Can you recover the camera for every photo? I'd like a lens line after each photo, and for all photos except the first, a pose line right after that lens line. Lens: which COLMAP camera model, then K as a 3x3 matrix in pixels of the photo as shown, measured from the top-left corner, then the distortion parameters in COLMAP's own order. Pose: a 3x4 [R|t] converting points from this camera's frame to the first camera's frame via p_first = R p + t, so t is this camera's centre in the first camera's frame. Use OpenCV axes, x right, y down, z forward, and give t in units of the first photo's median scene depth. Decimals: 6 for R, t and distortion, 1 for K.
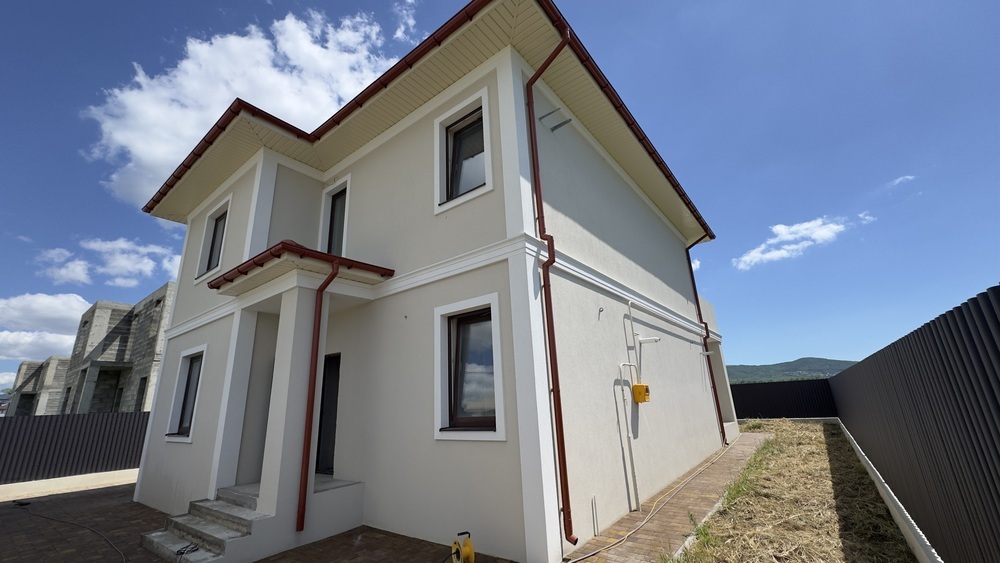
lens RADIAL K [[397.0, 0, 497.1], [0, 397.0, 278.4], [0, 0, 1]] dist [-0.001377, 0.000383]
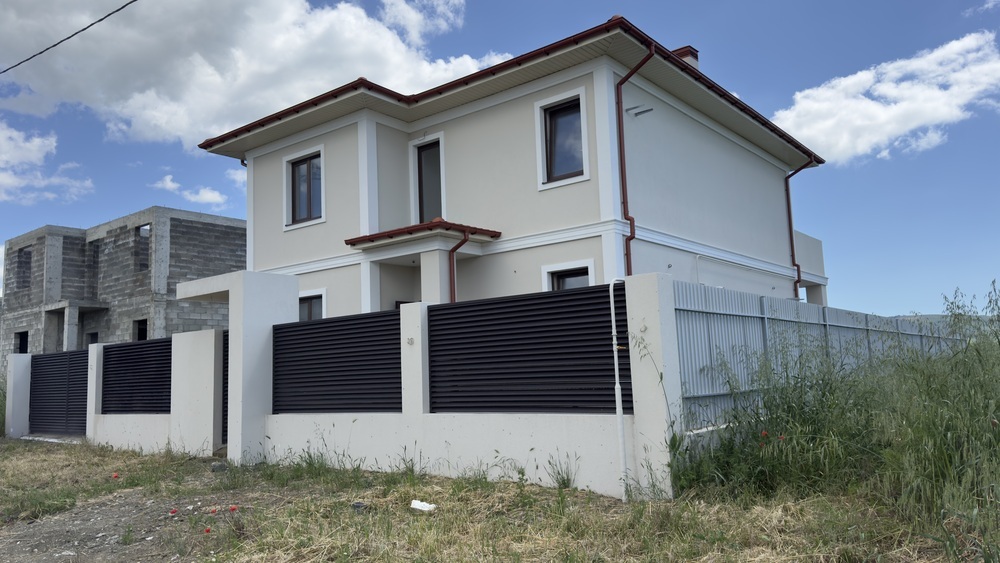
lens RADIAL K [[743.6, 0, 501.3], [0, 743.6, 282.4], [0, 0, 1]] dist [0.056093, -0.006269]
pose [[0.999923, 0.009043, -0.008510, -0.239769], [-0.007393, 0.984153, 0.177168, -0.275686], [0.009977, -0.177091, 0.984144, -1.284821]]
